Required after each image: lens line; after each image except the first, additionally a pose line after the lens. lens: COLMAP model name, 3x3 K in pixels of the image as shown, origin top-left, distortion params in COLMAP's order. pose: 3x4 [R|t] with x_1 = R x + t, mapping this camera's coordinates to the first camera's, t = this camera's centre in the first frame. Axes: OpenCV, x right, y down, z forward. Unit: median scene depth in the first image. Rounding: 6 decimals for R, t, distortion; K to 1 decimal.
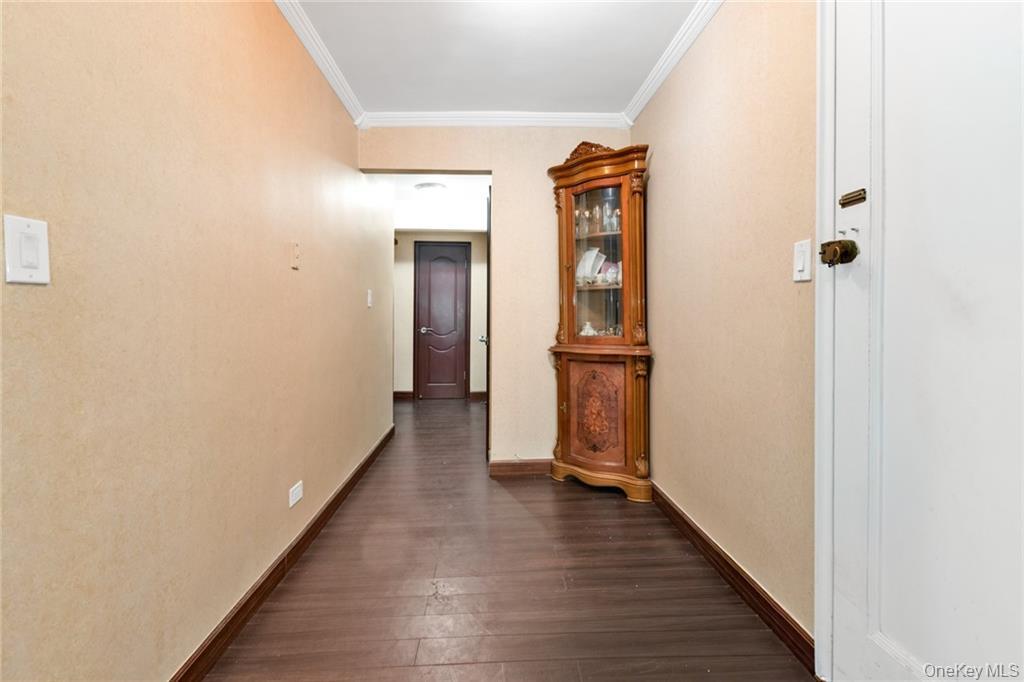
lens RADIAL K [[466.4, 0, 506.6], [0, 466.4, 322.5], [0, 0, 1]] dist [0.001659, 0.000216]
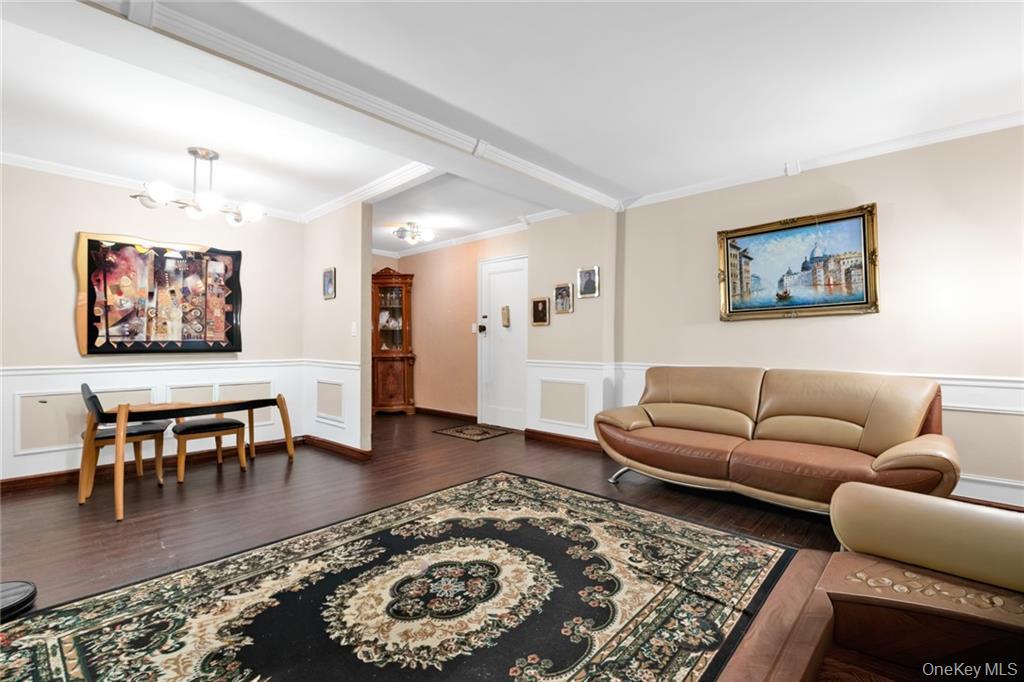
lens RADIAL K [[466.4, 0, 509.5], [0, 466.4, 340.6], [0, 0, 1]] dist [0.001659, 0.000216]
pose [[0.709044, -0.007713, 0.705122, -1.076895], [0.012021, 0.999927, -0.001150, -0.006002], [-0.705061, 0.009292, 0.709085, -1.127520]]
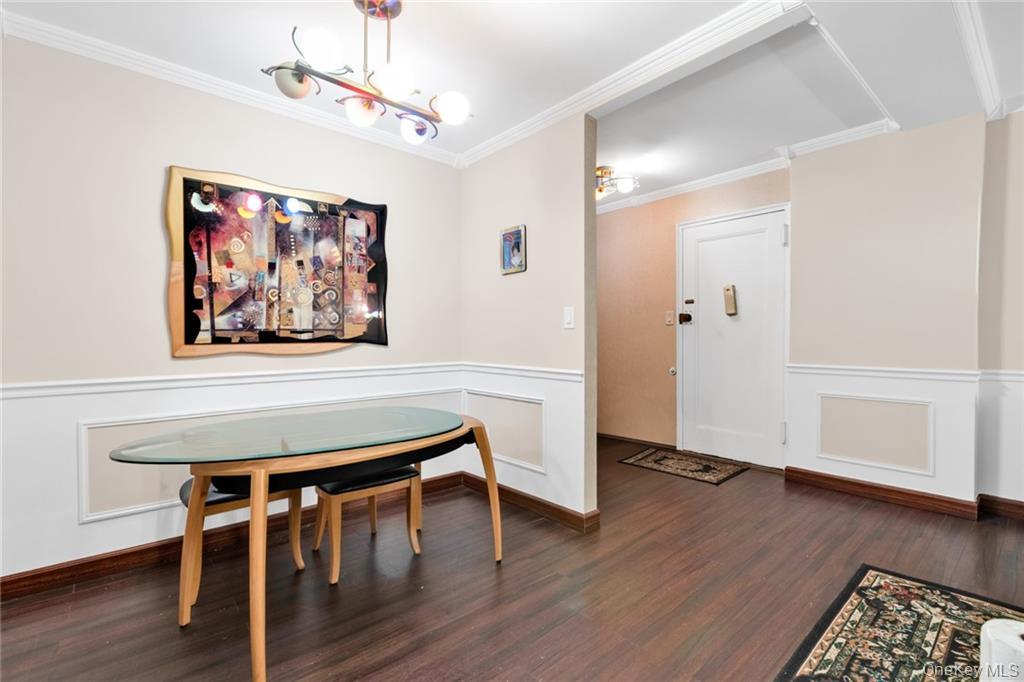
lens RADIAL K [[466.4, 0, 510.0], [0, 466.4, 339.0], [0, 0, 1]] dist [0.001659, 0.000216]
pose [[0.774600, -0.015913, 0.632252, -1.069223], [0.016917, 0.999847, 0.004440, -0.013507], [-0.632226, 0.007257, 0.774750, -0.357225]]
